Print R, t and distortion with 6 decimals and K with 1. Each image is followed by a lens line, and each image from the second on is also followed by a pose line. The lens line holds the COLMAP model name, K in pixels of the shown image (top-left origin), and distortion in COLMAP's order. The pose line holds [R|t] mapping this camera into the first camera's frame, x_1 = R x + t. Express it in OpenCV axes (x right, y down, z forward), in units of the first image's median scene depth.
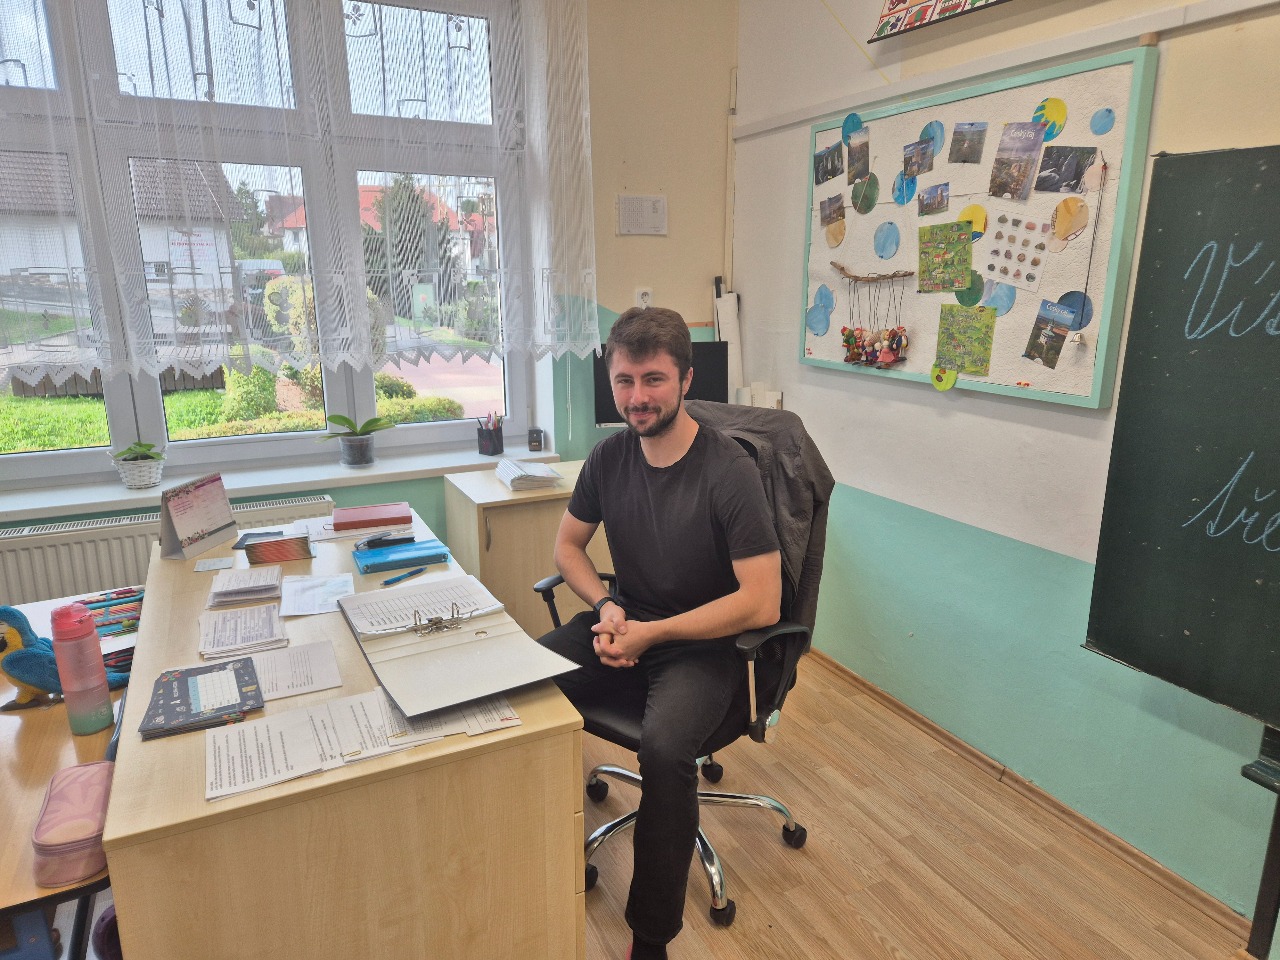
lens RADIAL K [[856.7, 0, 642.9], [0, 856.7, 471.5], [0, 0, 1]] dist [0.038655, -0.023069]
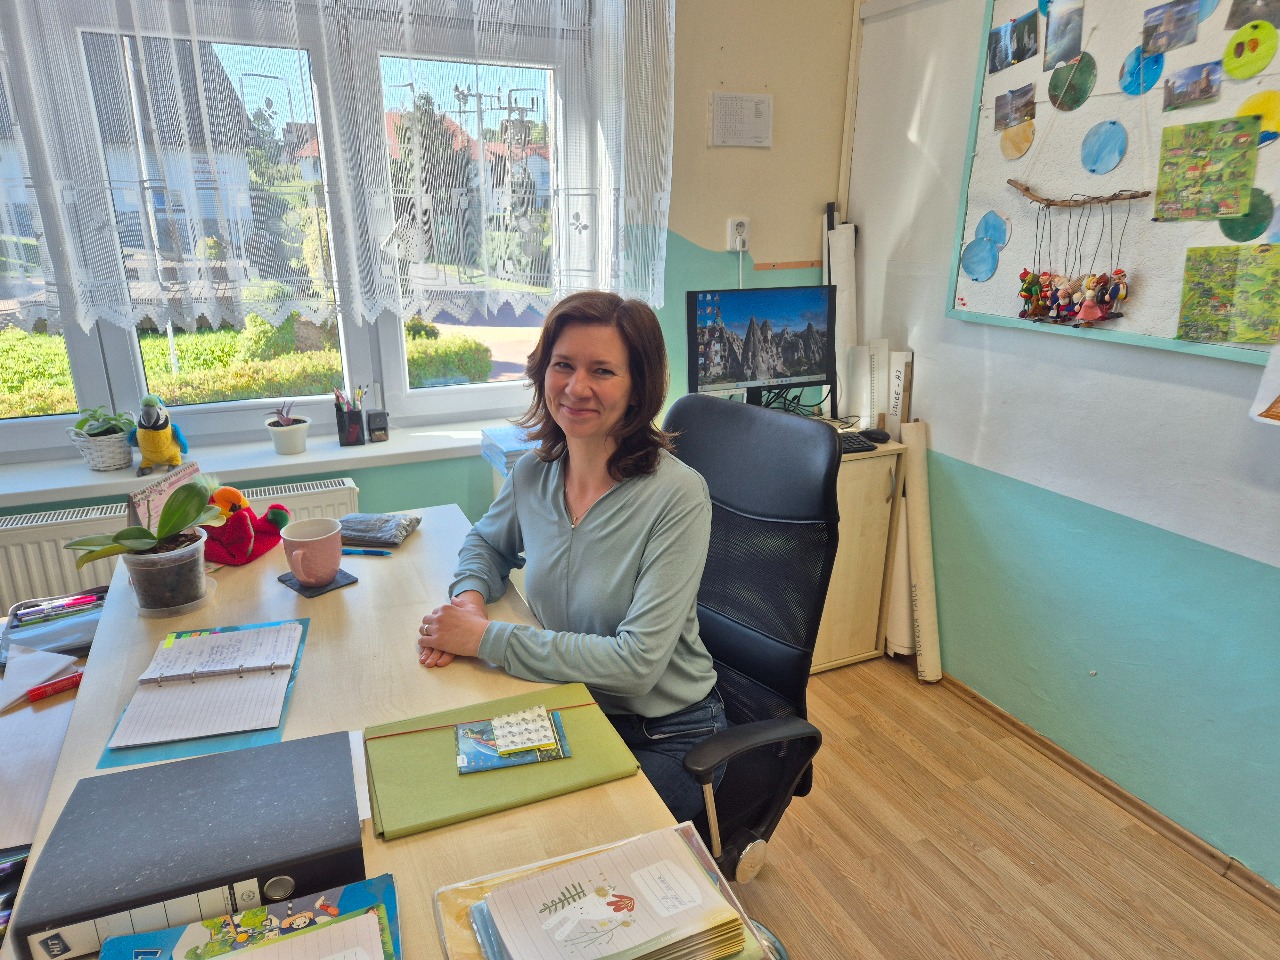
lens RADIAL K [[856.7, 0, 638.4], [0, 856.7, 488.3], [0, 0, 1]] dist [0.038655, -0.023069]
pose [[0.999493, 0.015319, -0.027907, -0.080393], [-0.012770, 0.995920, 0.089333, -0.041998], [0.029162, -0.088932, 0.995611, 0.228439]]
